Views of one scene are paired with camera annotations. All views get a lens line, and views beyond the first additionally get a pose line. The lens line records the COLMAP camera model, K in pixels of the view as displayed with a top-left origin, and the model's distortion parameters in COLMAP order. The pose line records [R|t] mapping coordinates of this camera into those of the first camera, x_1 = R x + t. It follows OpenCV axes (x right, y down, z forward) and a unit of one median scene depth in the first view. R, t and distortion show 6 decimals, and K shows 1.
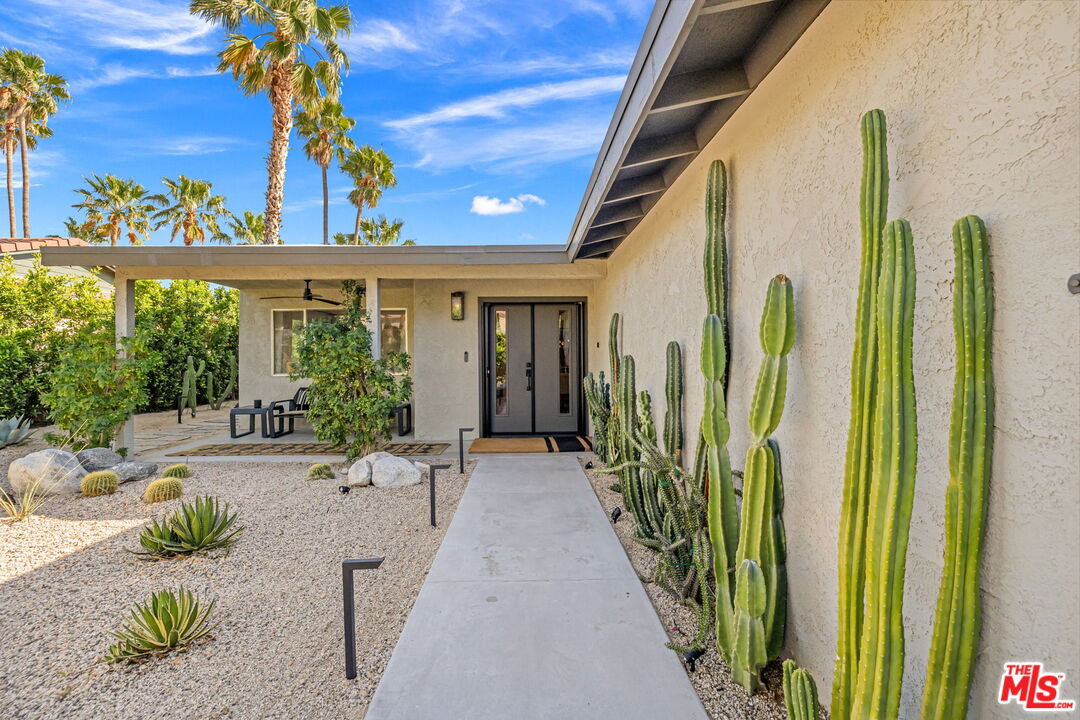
lens RADIAL K [[455.5, 0, 534.9], [0, 455.5, 357.5], [0, 0, 1]] dist [0.000188, 0.000214]
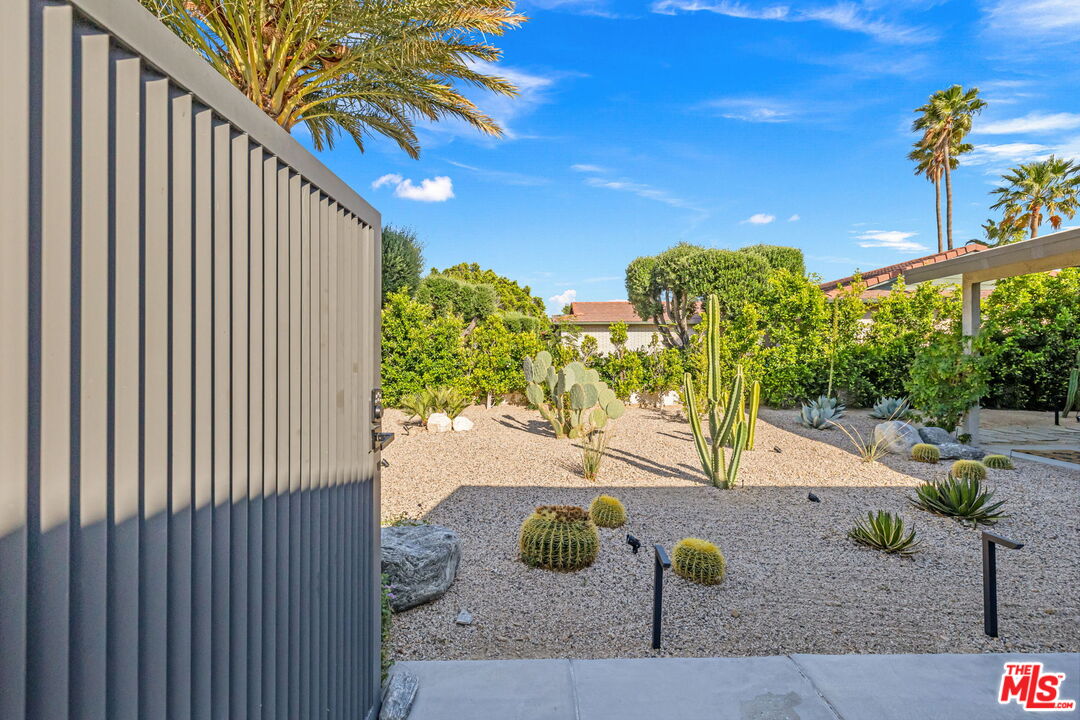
lens RADIAL K [[455.5, 0, 534.9], [0, 455.5, 357.5], [0, 0, 1]] dist [0.000188, 0.000214]
pose [[-0.030125, 0.006587, -0.999524, 0.157113], [0.003045, 0.999974, 0.006499, -0.000871], [0.999542, -0.002847, -0.030144, -0.021933]]
